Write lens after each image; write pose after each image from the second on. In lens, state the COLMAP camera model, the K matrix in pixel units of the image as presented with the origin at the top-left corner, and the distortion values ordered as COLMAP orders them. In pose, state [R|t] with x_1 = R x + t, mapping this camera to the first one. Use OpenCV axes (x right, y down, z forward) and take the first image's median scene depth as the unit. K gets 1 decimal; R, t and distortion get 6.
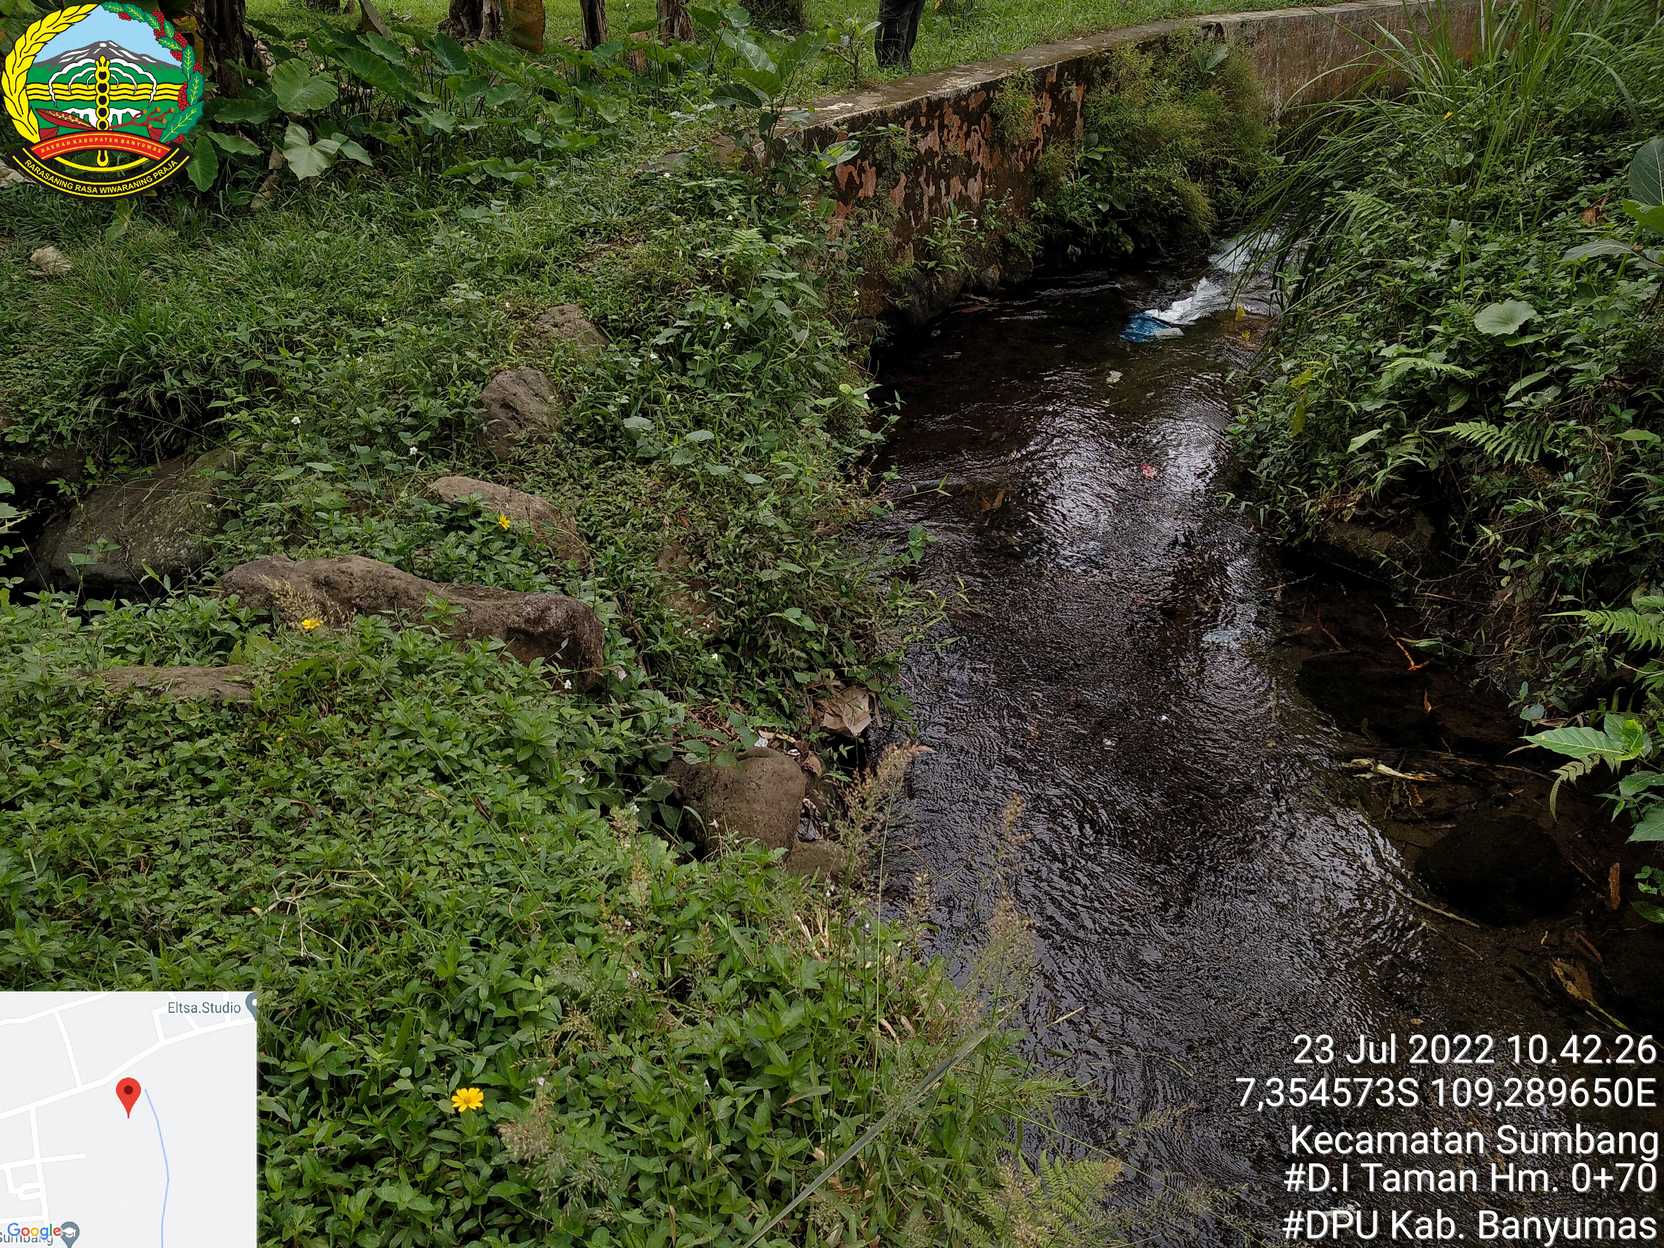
lens RADIAL K [[1366.1, 0, 844.2], [0, 1366.1, 619.7], [0, 0, 1]] dist [0.017760, -0.072083]
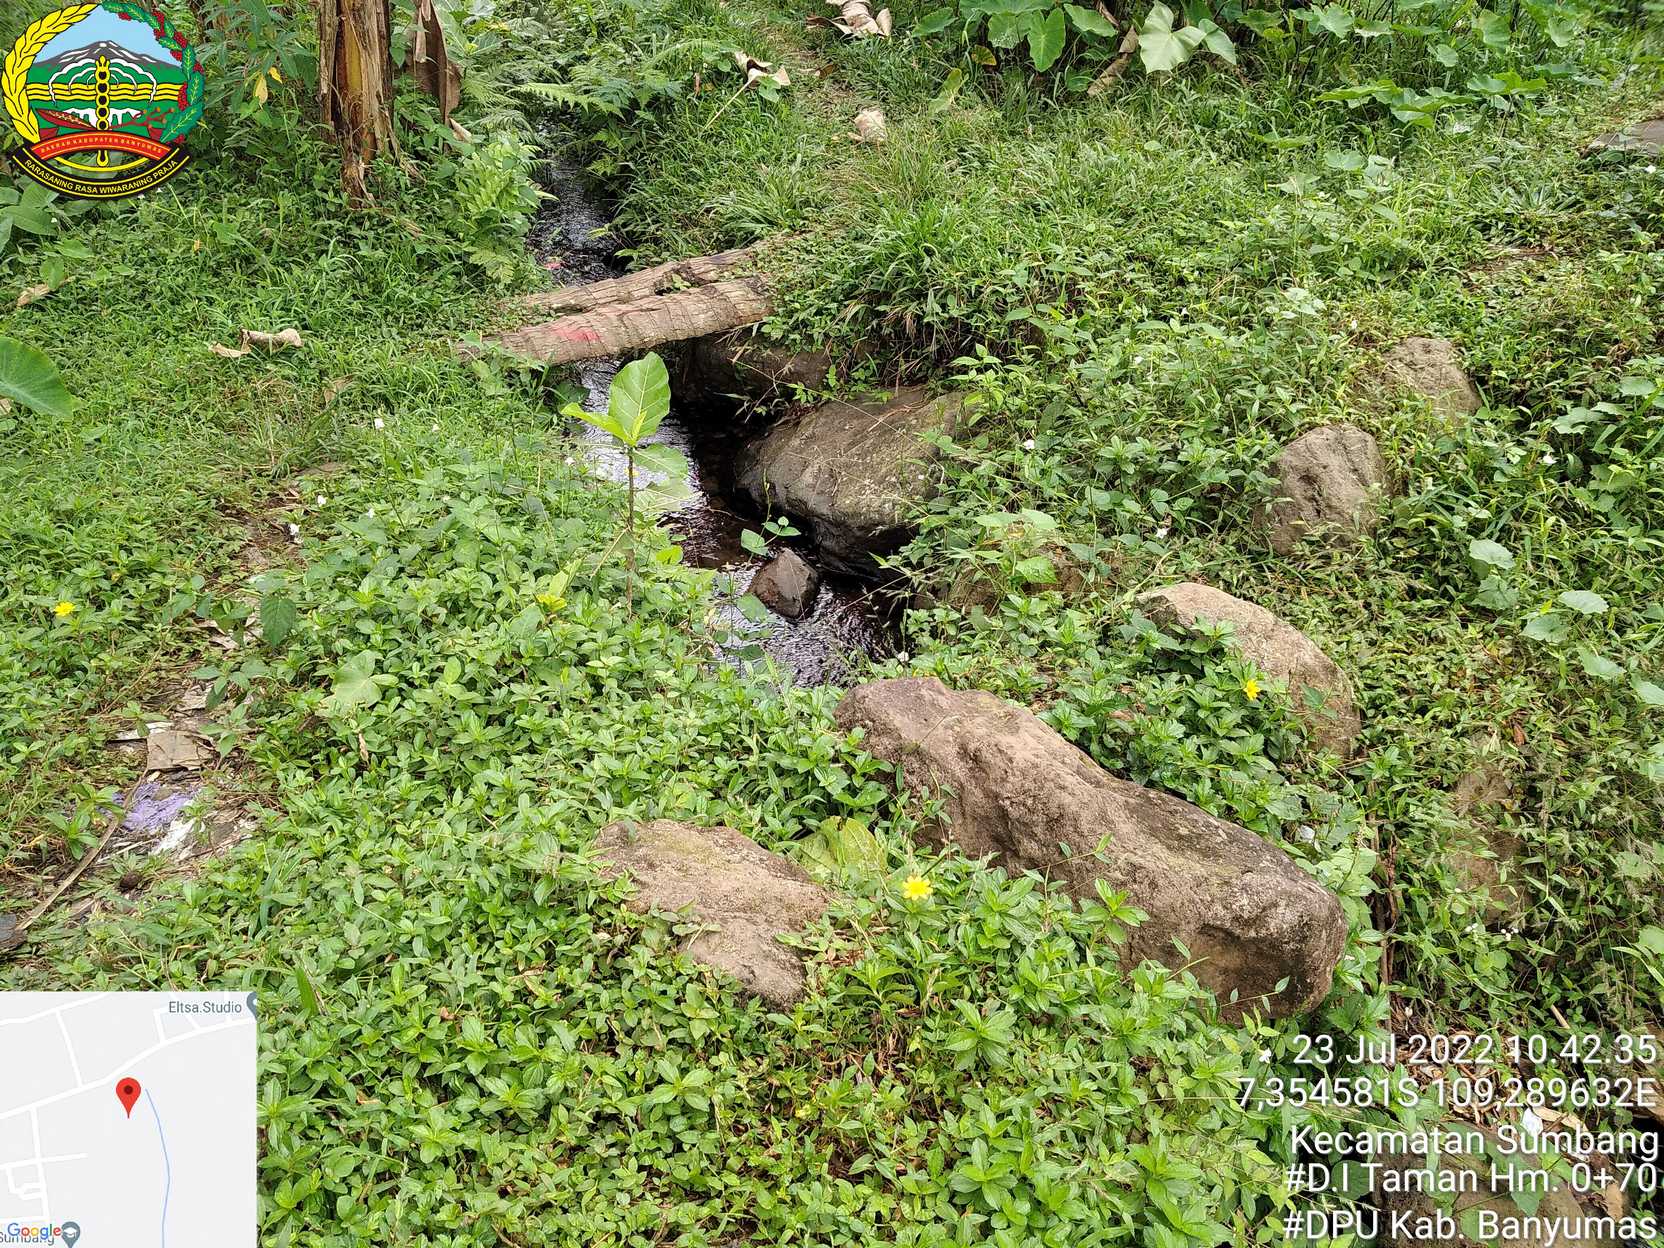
lens RADIAL K [[1366.1, 0, 830.9], [0, 1366.1, 629.6], [0, 0, 1]] dist [0.017760, -0.072083]
pose [[0.829929, 0.315615, -0.460006, -0.085146], [-0.268875, 0.948784, 0.165875, -0.113357], [0.488800, -0.013980, 0.872284, 0.216575]]
